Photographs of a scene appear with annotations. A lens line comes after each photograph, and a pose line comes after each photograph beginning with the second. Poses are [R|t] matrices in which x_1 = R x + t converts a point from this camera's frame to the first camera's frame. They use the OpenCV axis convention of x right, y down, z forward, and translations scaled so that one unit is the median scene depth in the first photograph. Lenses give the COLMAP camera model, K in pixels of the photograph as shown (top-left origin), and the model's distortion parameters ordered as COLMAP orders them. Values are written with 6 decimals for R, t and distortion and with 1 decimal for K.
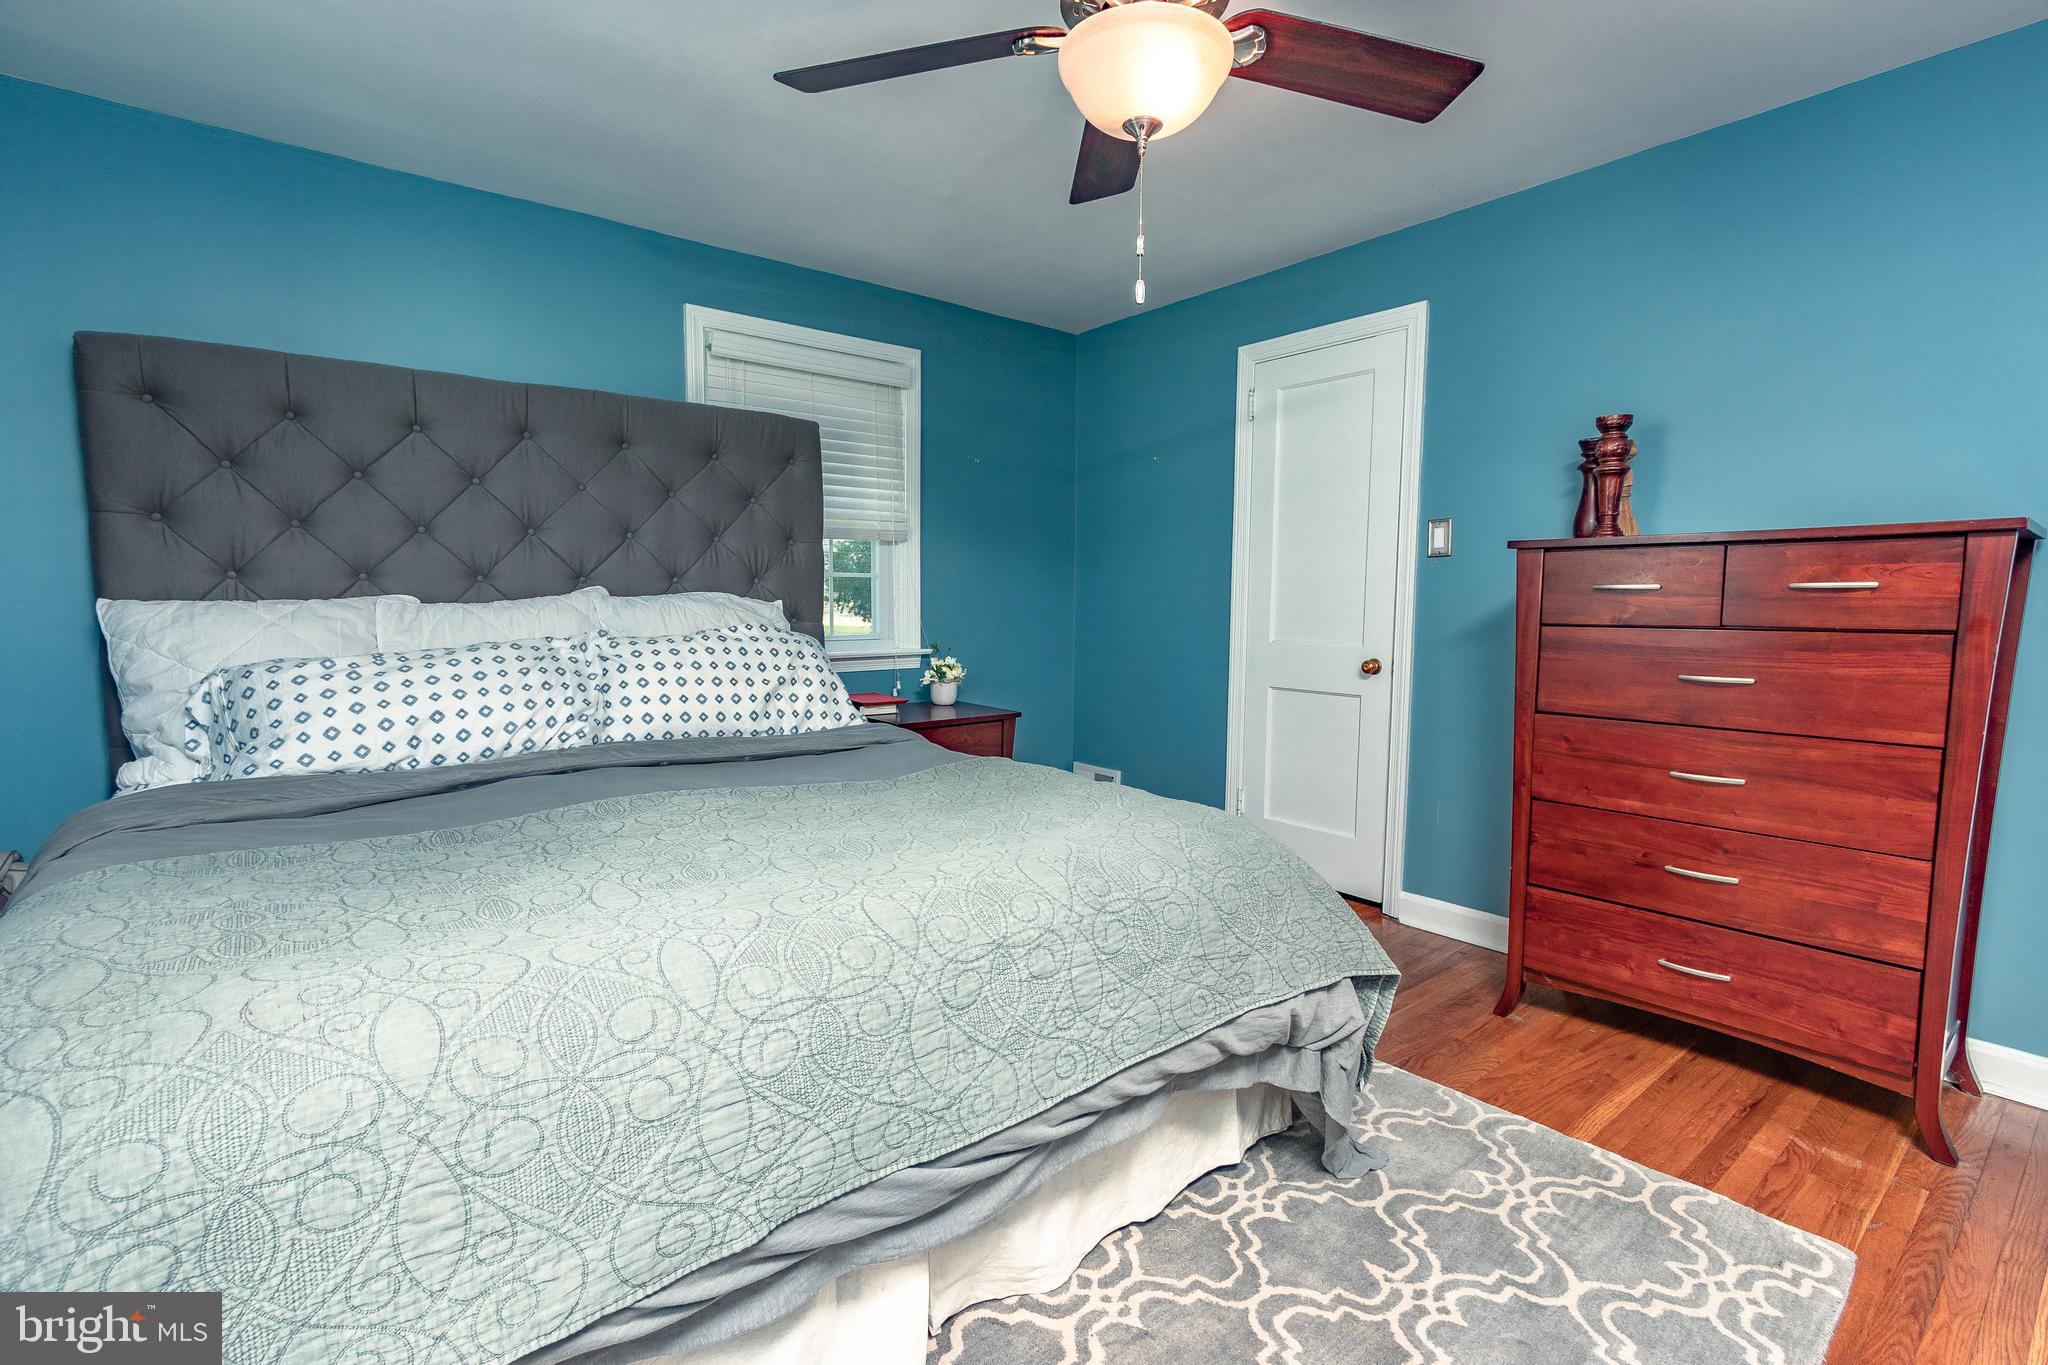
lens RADIAL K [[937.2, 0, 1019.7], [0, 937.2, 674.0], [0, 0, 1]] dist [0.003451, 0.000330]
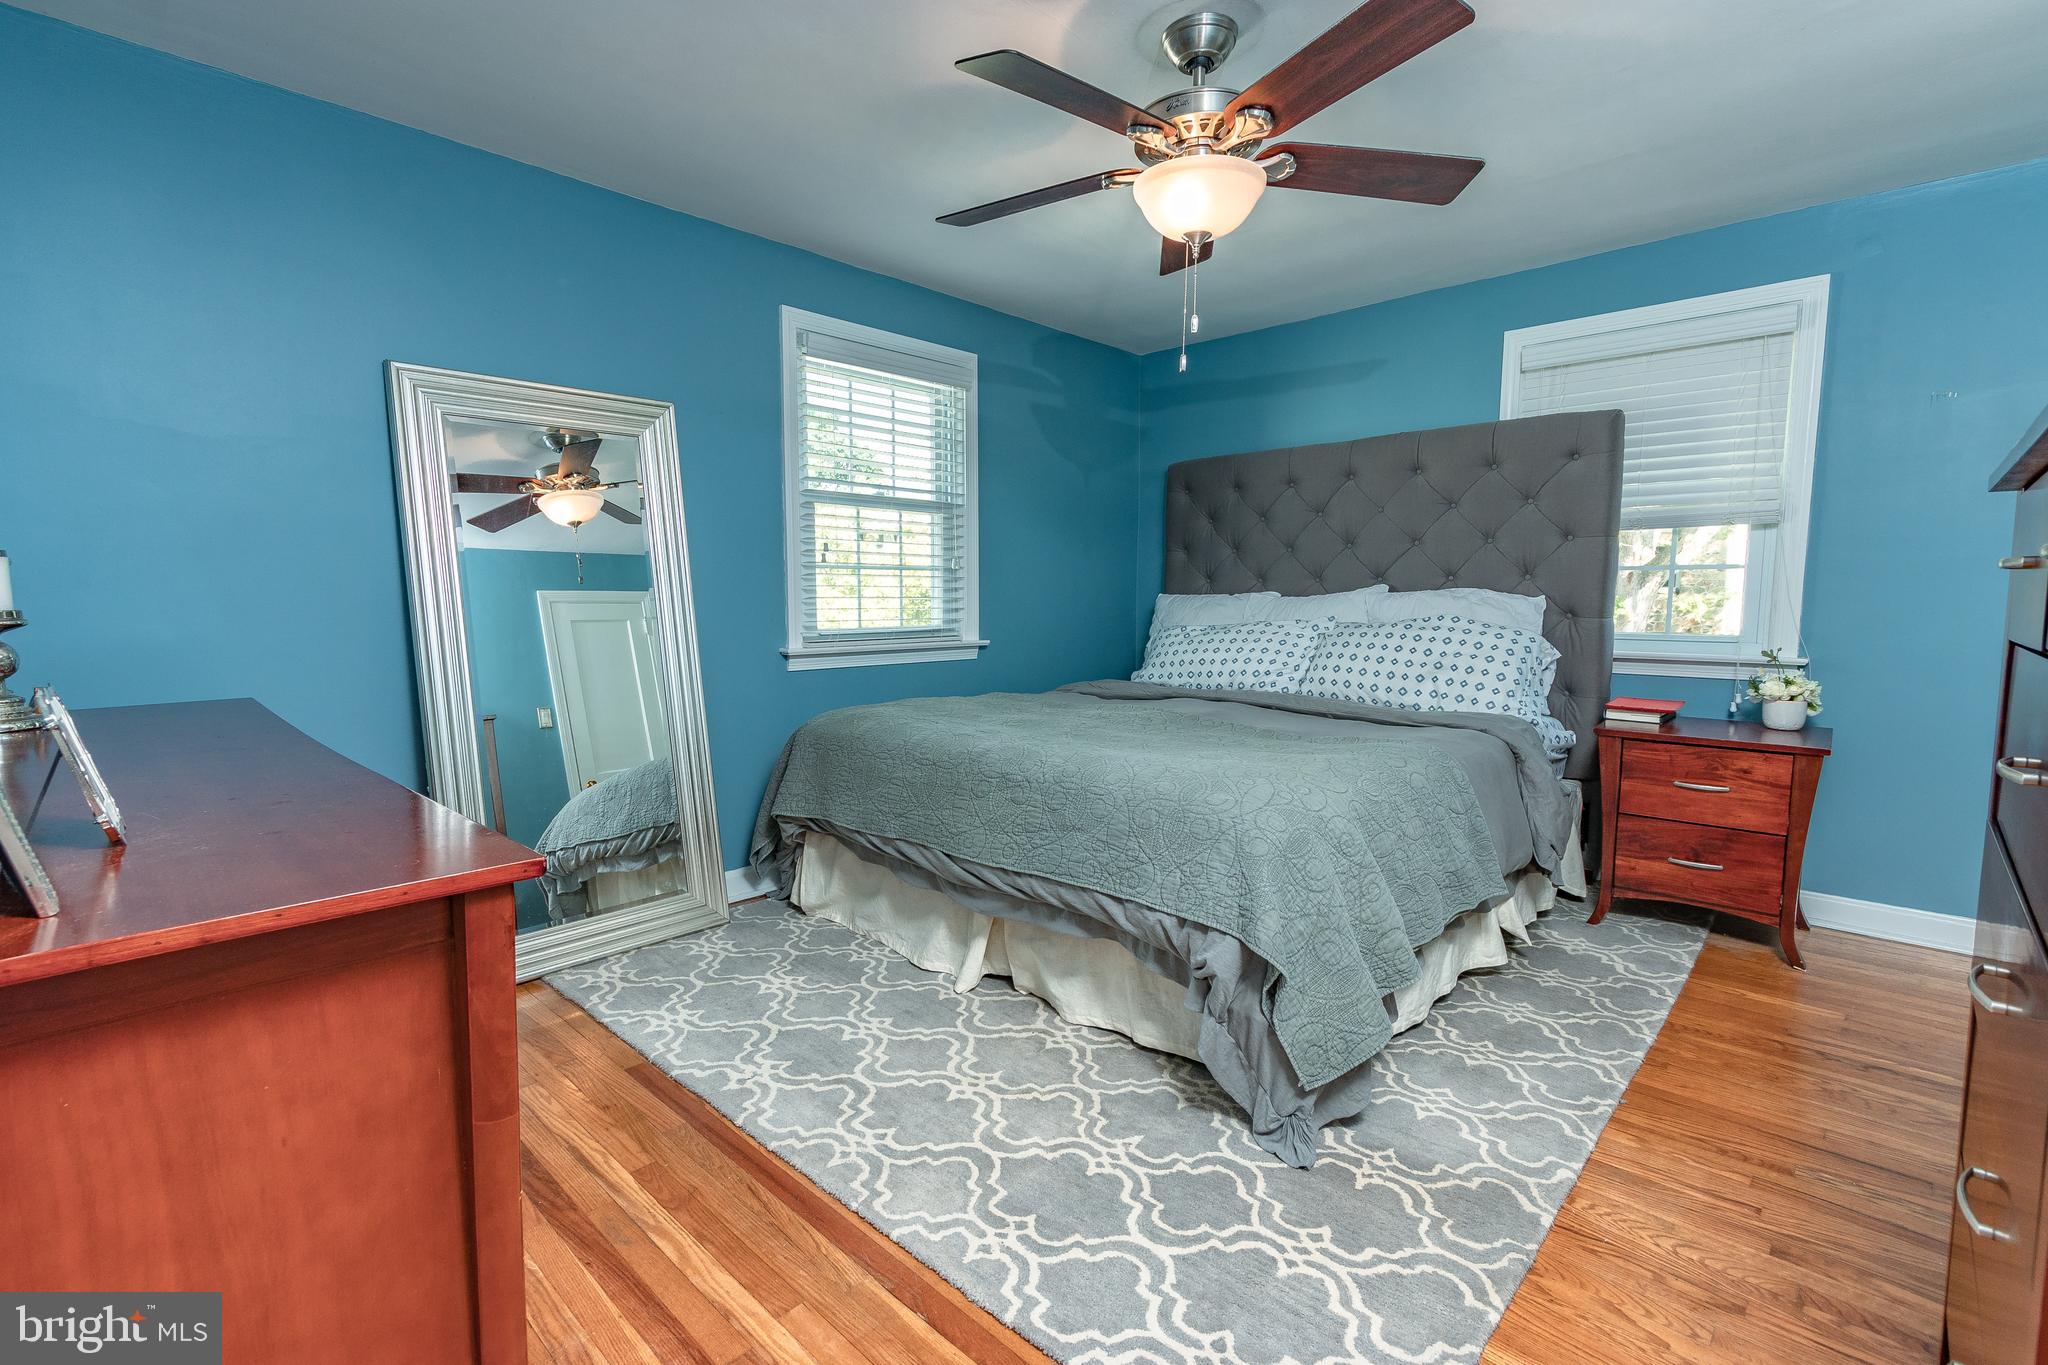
lens RADIAL K [[926.9, 0, 1024.0], [0, 926.9, 682.5], [0, 0, 1]] dist [-0.000385, -0.000127]
pose [[0.126292, 0.092453, -0.987675, 0.830942], [-0.080567, 0.993314, 0.082679, -0.025218], [0.988716, 0.069132, 0.132896, 0.363795]]
